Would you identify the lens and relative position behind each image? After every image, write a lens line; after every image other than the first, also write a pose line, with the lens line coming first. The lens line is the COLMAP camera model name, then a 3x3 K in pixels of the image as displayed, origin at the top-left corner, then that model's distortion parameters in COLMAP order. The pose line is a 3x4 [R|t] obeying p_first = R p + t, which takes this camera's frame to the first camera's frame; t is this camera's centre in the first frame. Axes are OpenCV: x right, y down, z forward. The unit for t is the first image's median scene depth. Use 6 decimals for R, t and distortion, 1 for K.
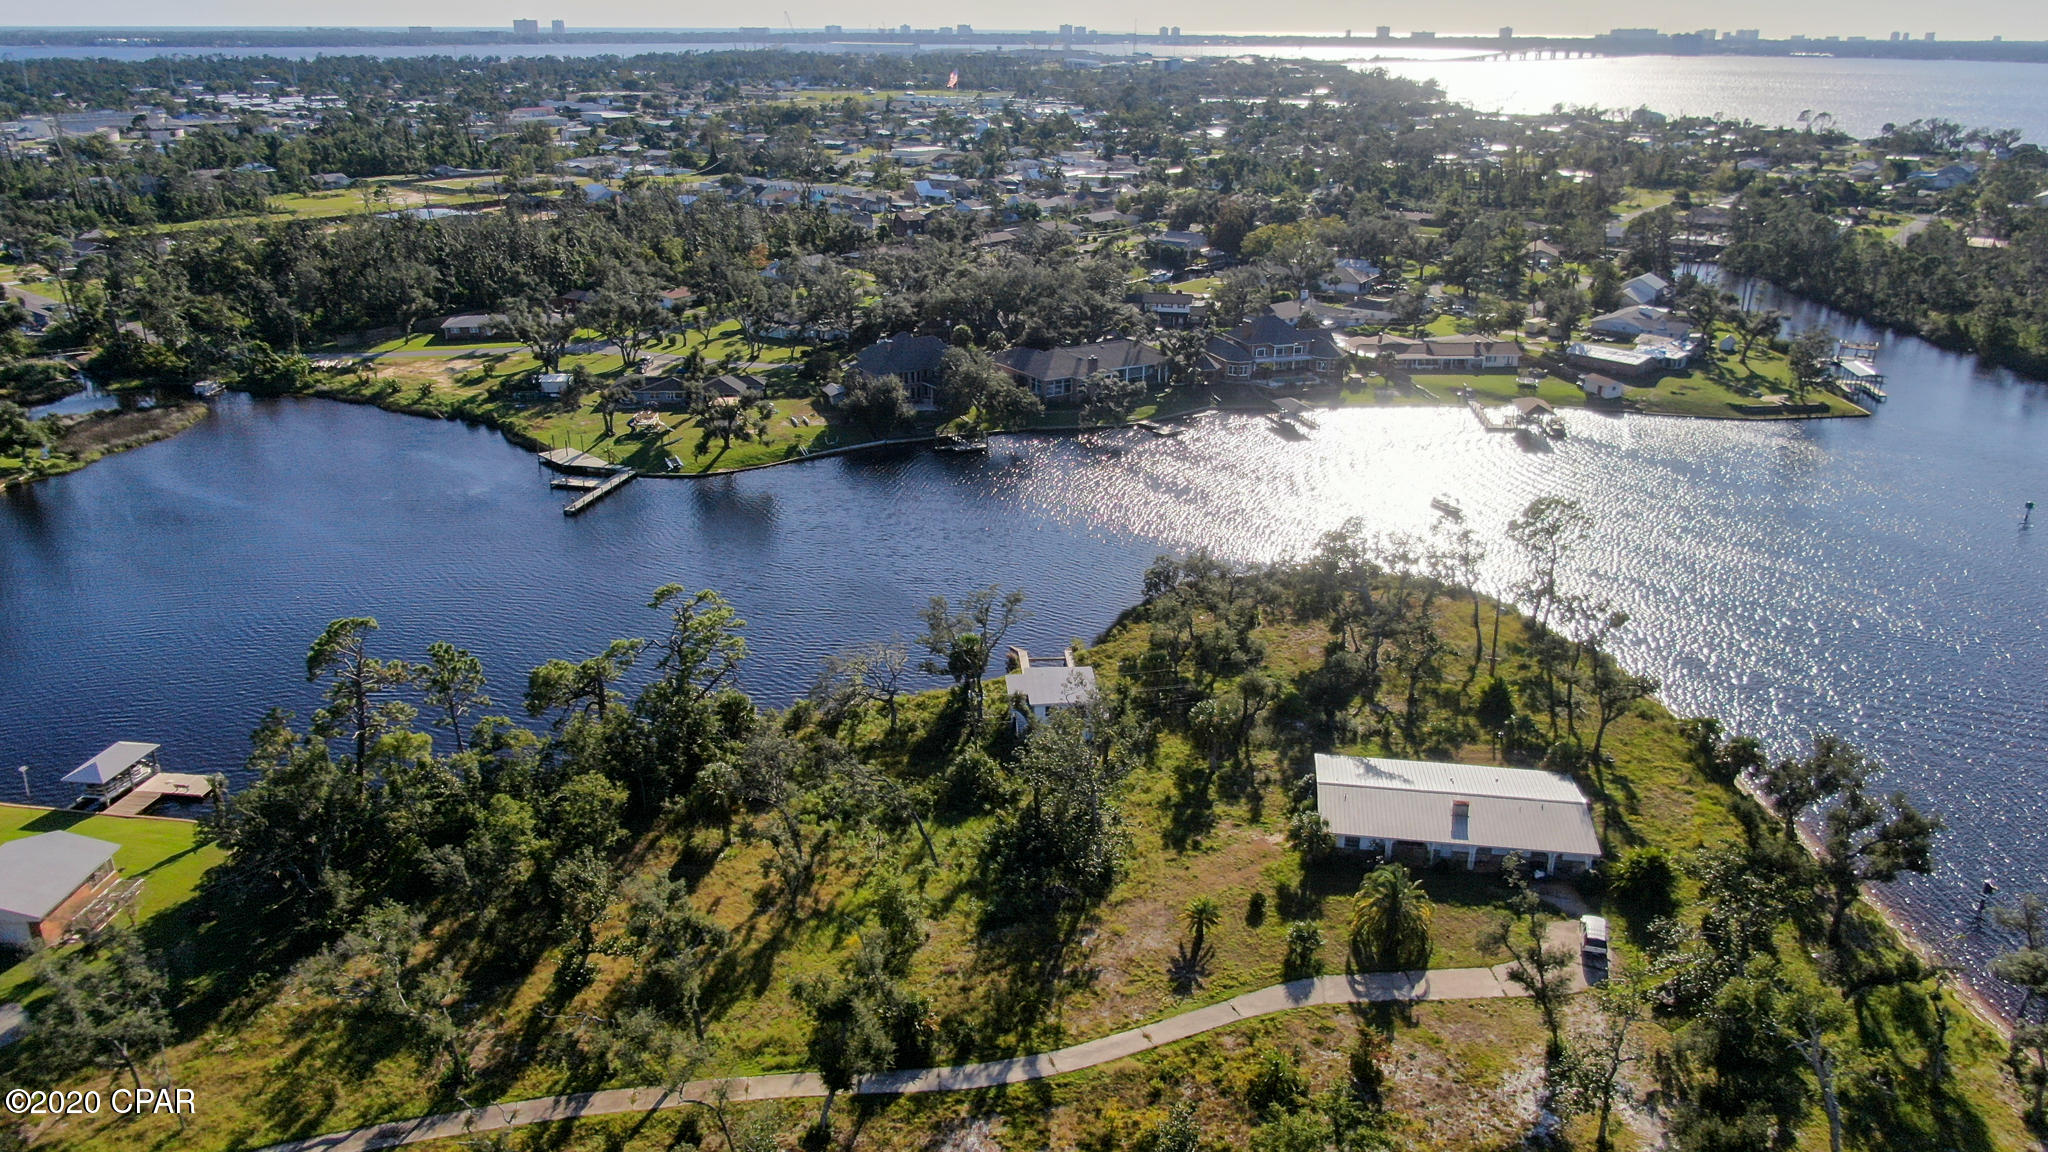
lens RADIAL K [[1467.6, 0, 1024.0], [0, 1467.6, 576.0], [0, 0, 1]] dist [-0.019039, 0.009227]
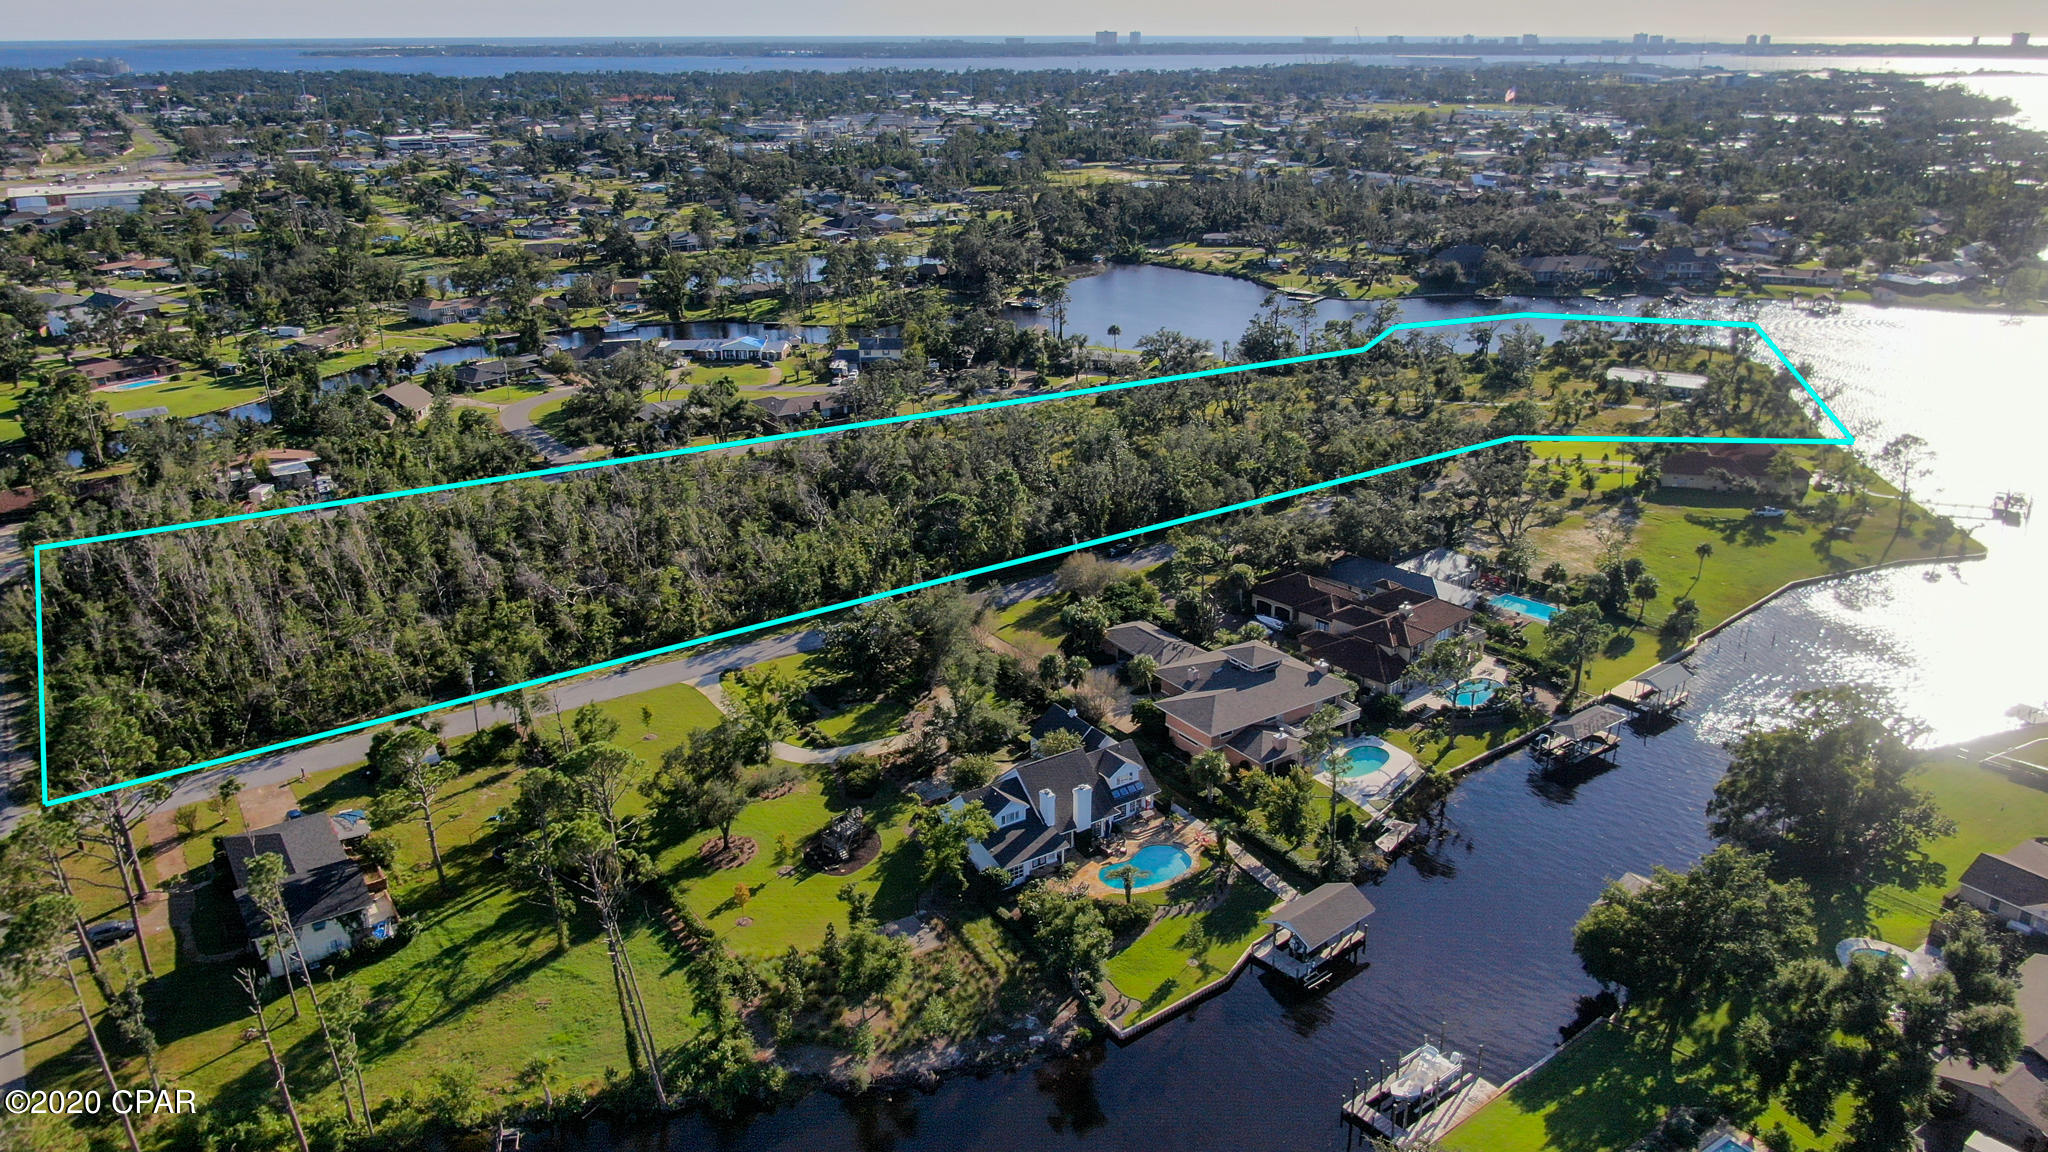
lens RADIAL K [[1440.0, 0, 1024.0], [0, 1440.0, 576.0], [0, 0, 1]] dist [-0.015990, 0.010153]
pose [[0.936754, 0.115806, -0.330273, 0.020306], [-0.115427, 0.993098, 0.020833, 0.118955], [0.330406, 0.018607, 0.943656, -0.385689]]
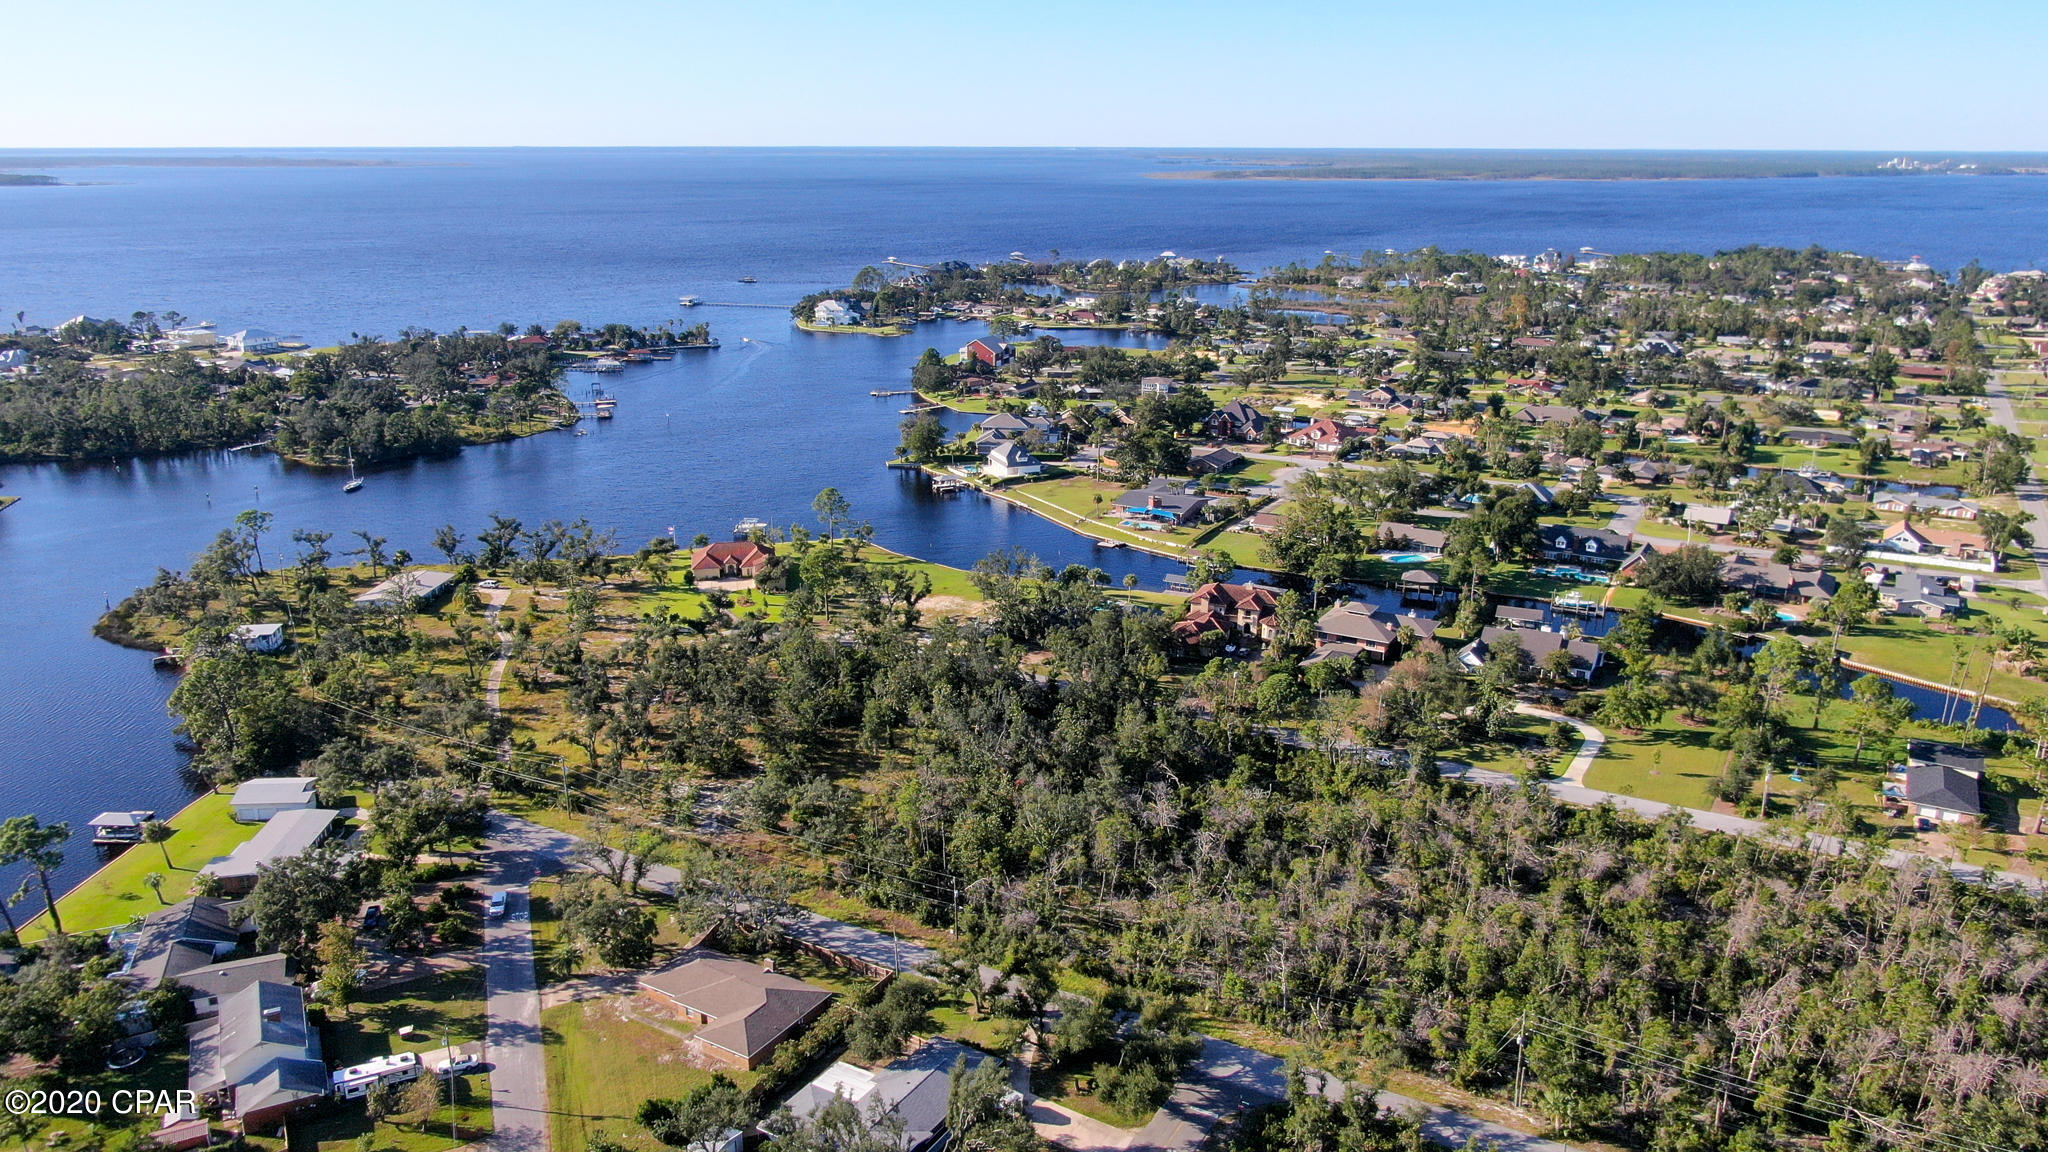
lens RADIAL K [[1467.6, 0, 1024.0], [0, 1467.6, 576.0], [0, 0, 1]] dist [-0.019039, 0.009227]
pose [[-0.086202, -0.289810, 0.953194, -0.457236], [0.347348, 0.887981, 0.301395, -0.054262], [-0.933766, 0.357071, 0.024119, -0.029292]]
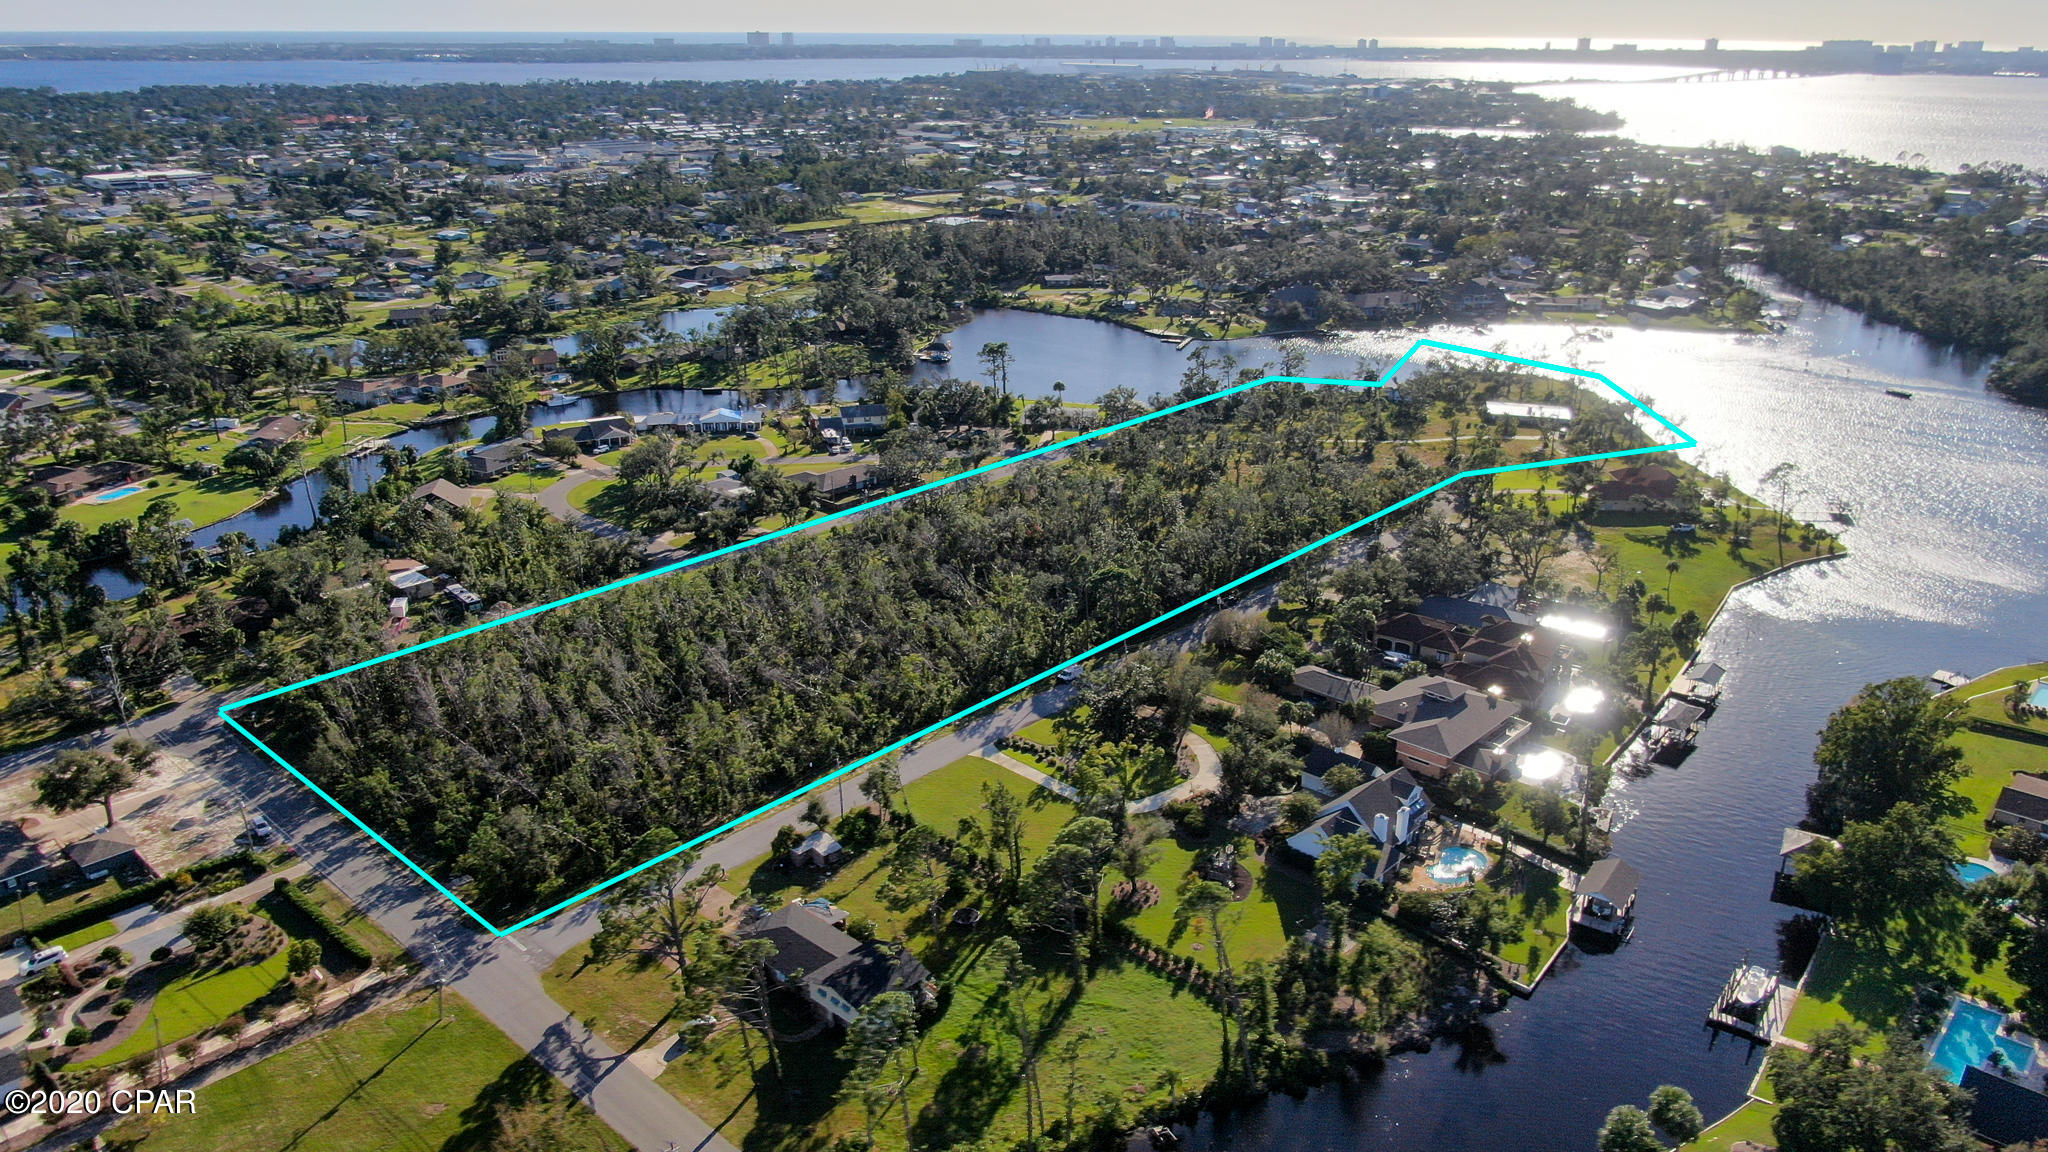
lens RADIAL K [[1440.0, 0, 1024.0], [0, 1440.0, 576.0], [0, 0, 1]] dist [-0.015990, 0.010153]
pose [[0.992102, 0.043120, -0.117793, -0.087636], [-0.042853, 0.999070, 0.004803, 0.110207], [0.117890, 0.000283, 0.993027, -0.467484]]
